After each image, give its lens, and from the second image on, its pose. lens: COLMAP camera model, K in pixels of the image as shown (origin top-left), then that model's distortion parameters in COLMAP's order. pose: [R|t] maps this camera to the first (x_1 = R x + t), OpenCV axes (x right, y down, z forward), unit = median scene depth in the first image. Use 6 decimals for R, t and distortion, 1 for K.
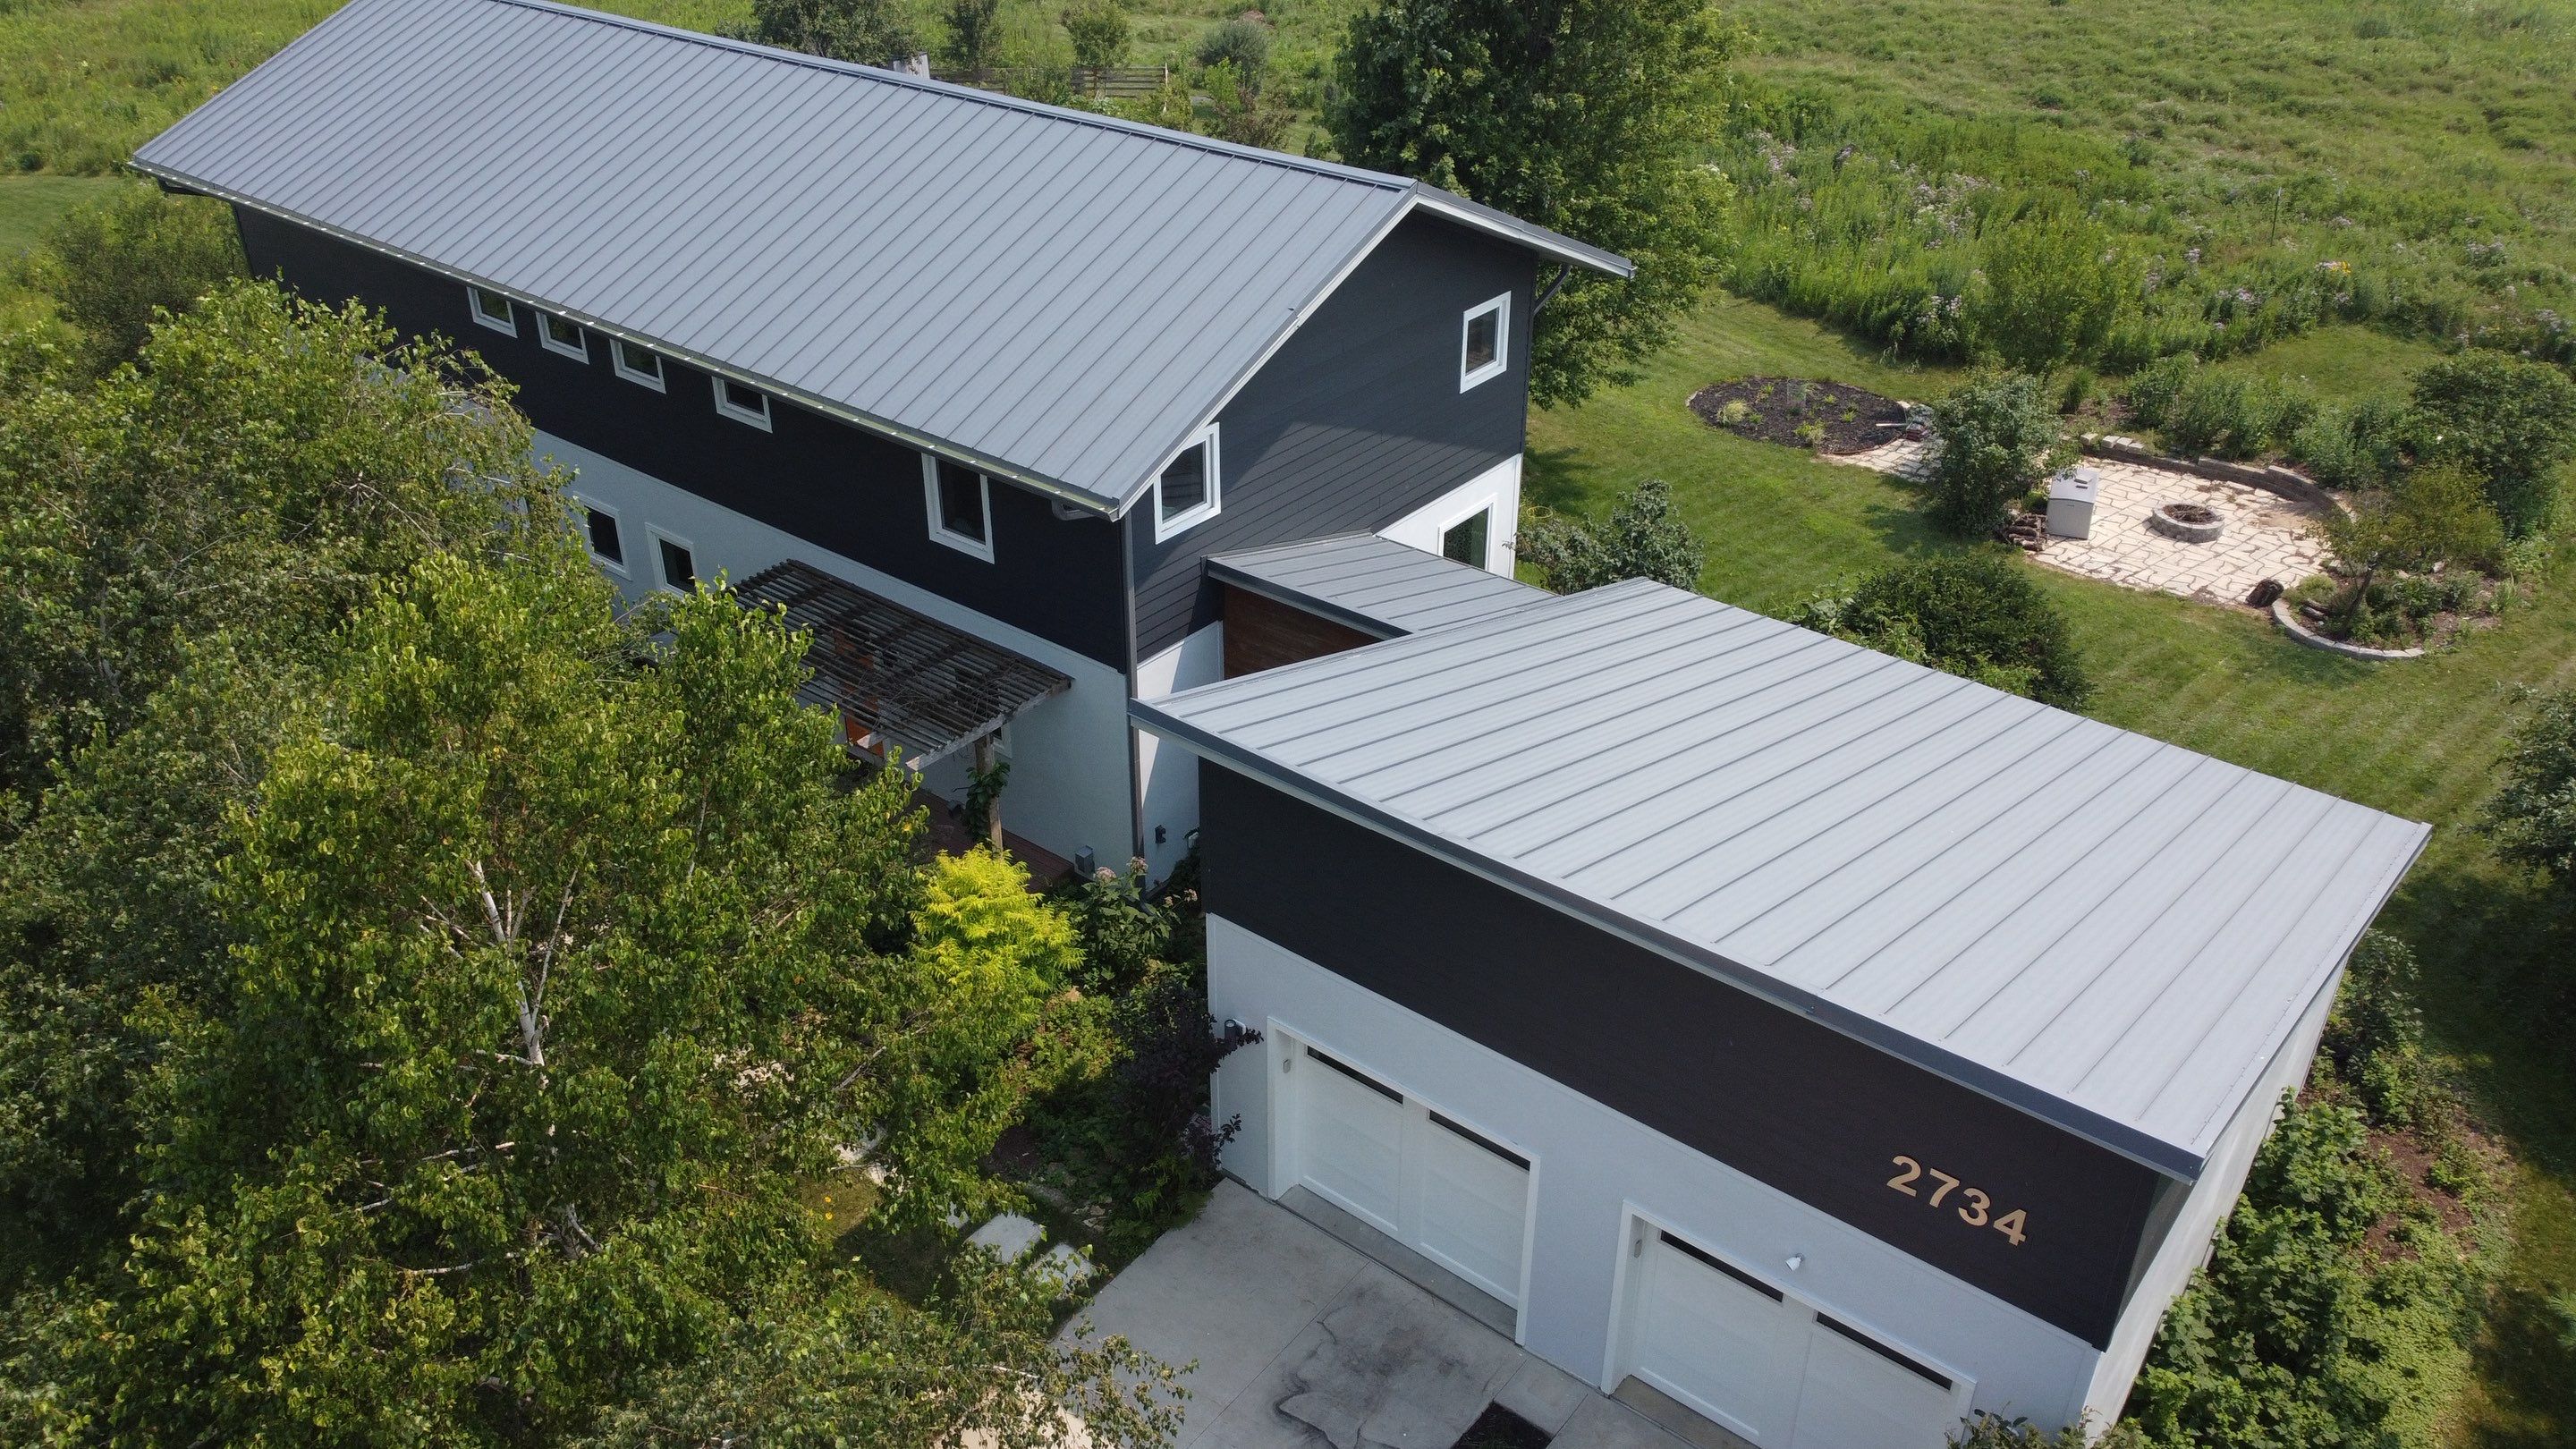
lens RADIAL K [[1936.6, 0, 1288.0], [0, 1936.6, 724.5], [0, 0, 1]] dist [0.005566, -0.009227]
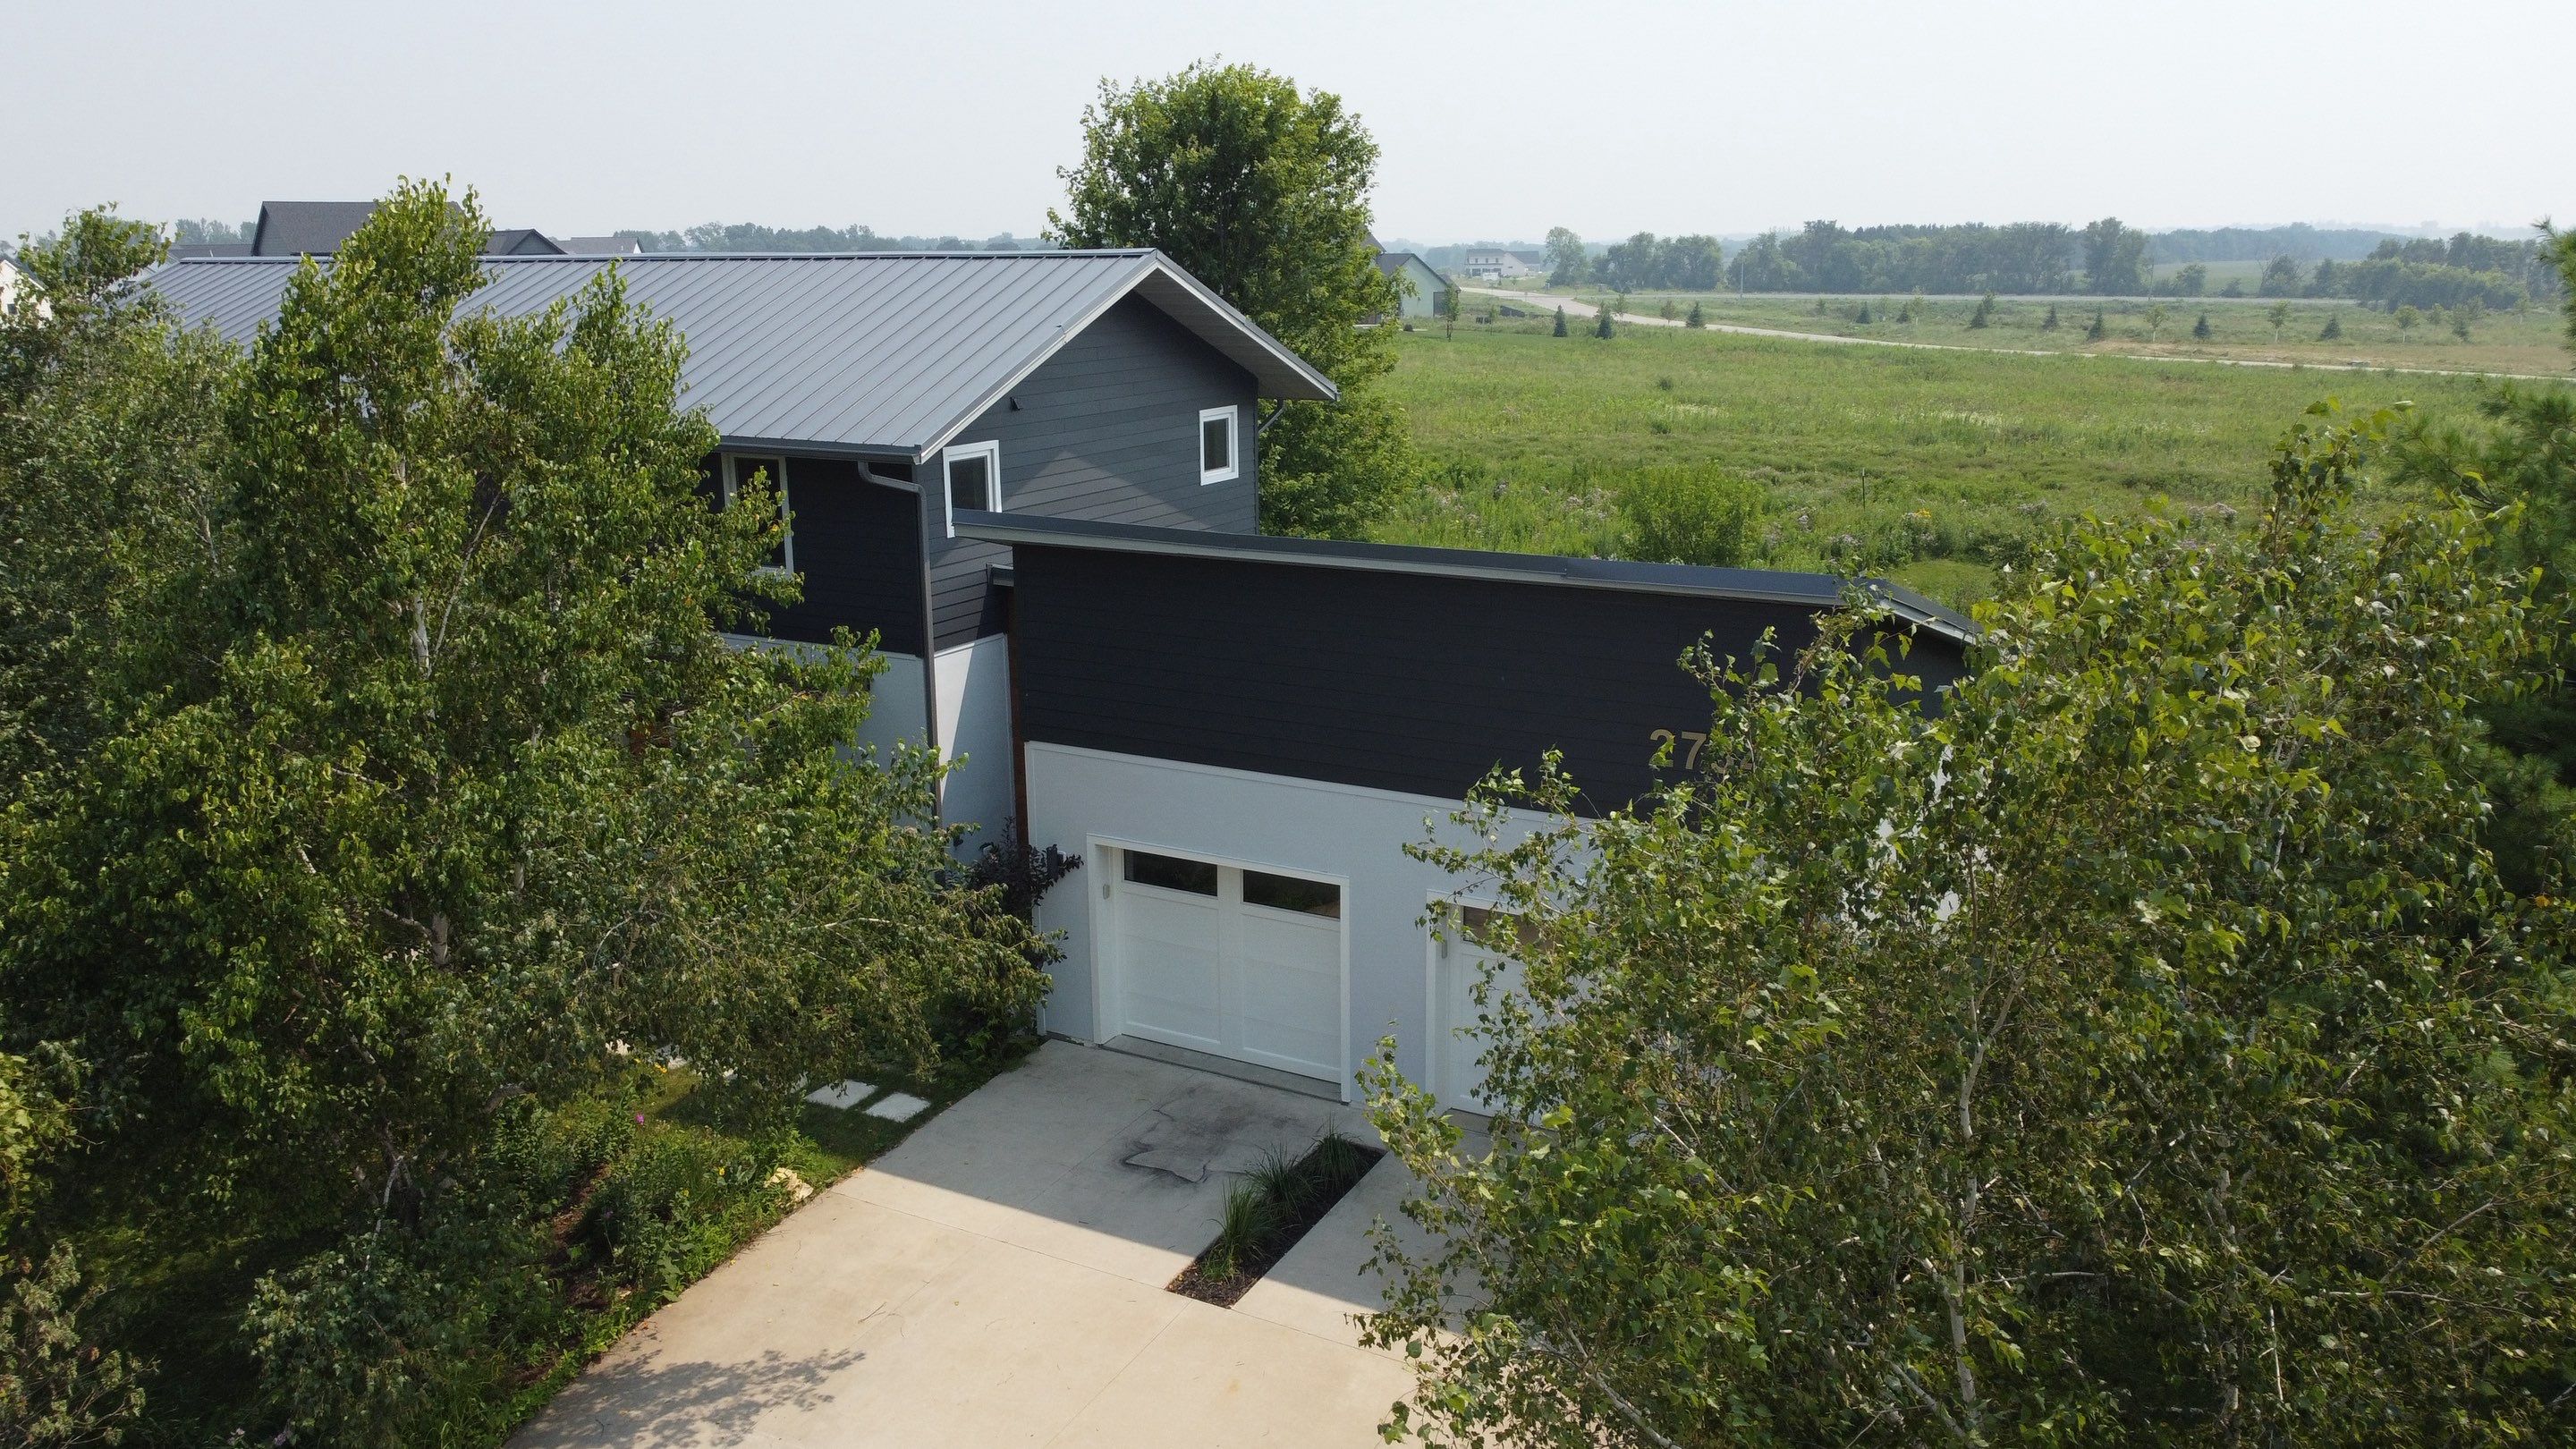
lens RADIAL K [[1931.3, 0, 1275.3], [0, 1931.3, 720.0], [0, 0, 1]] dist [-0.002861, -0.005536]
pose [[0.987163, -0.051158, 0.151299, -0.046627], [0.092301, 0.955834, -0.279038, 0.281927], [-0.130341, 0.289421, 0.948286, -0.041248]]
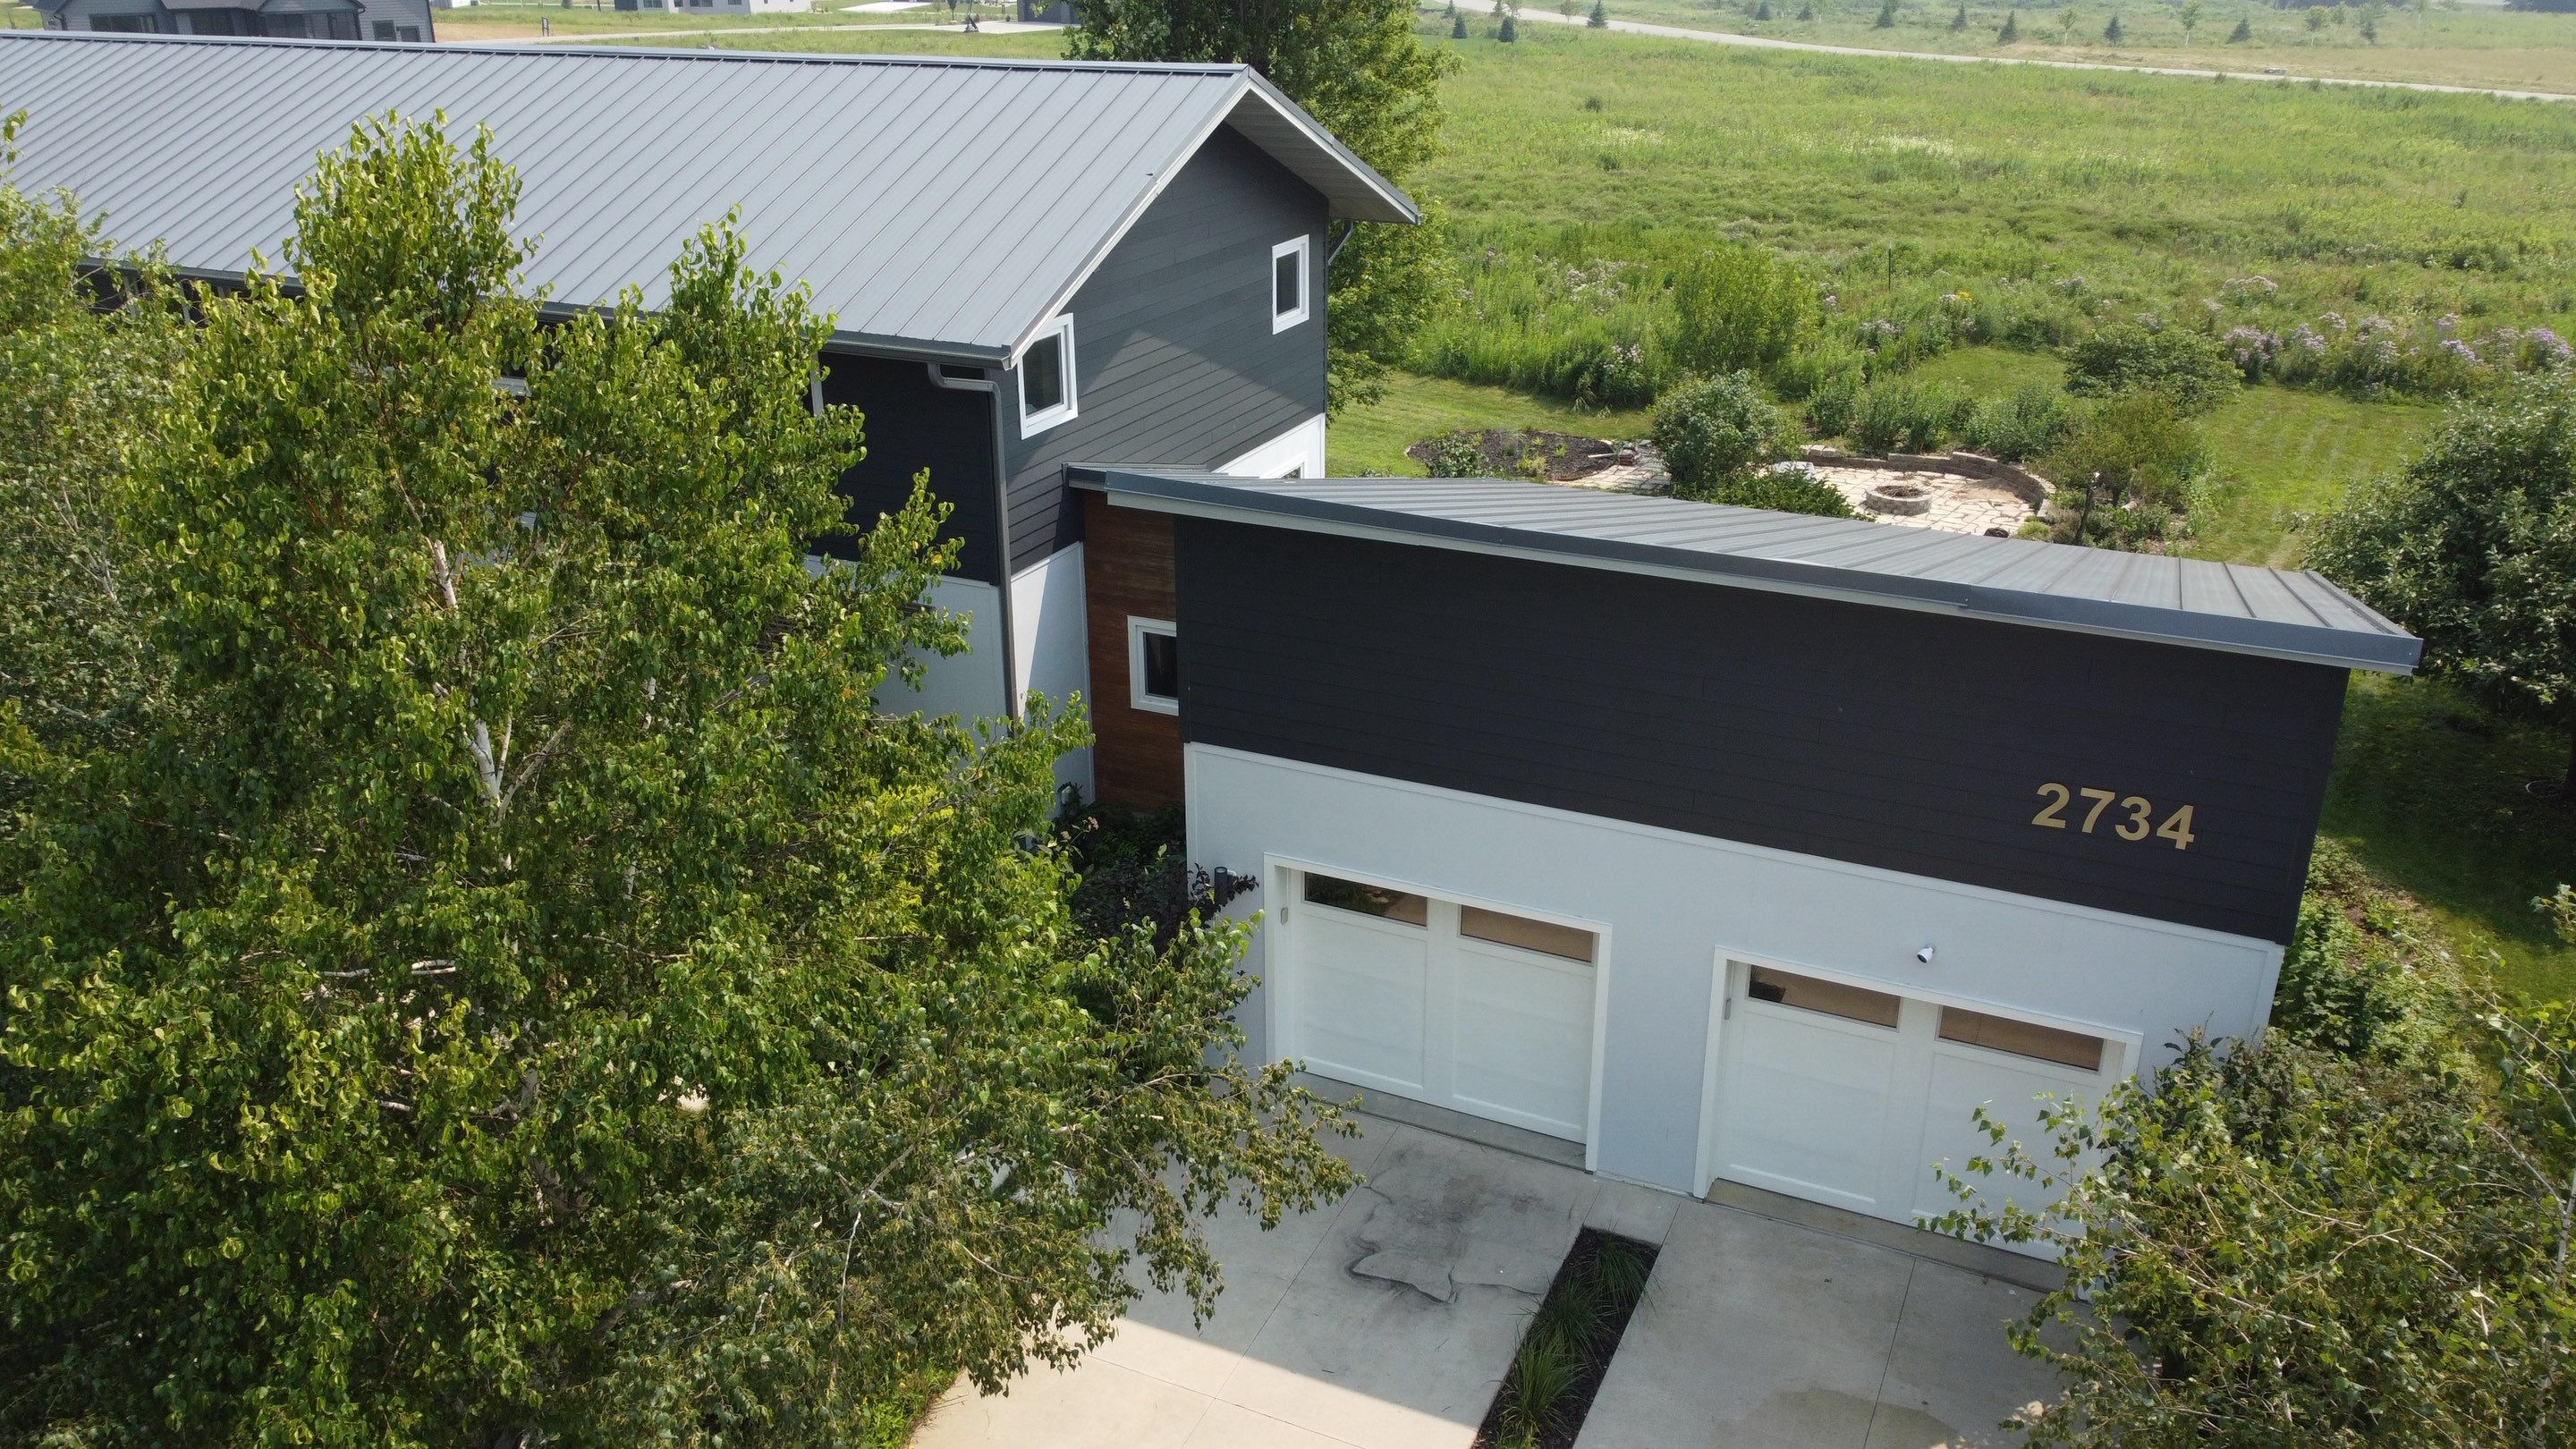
lens RADIAL K [[1936.6, 0, 1288.0], [0, 1936.6, 724.5], [0, 0, 1]] dist [0.005566, -0.009227]
pose [[0.972475, -0.096087, 0.212275, -0.129393], [0.124257, 0.984521, -0.123603, 0.143450], [-0.197112, 0.146577, 0.969362, 0.084561]]
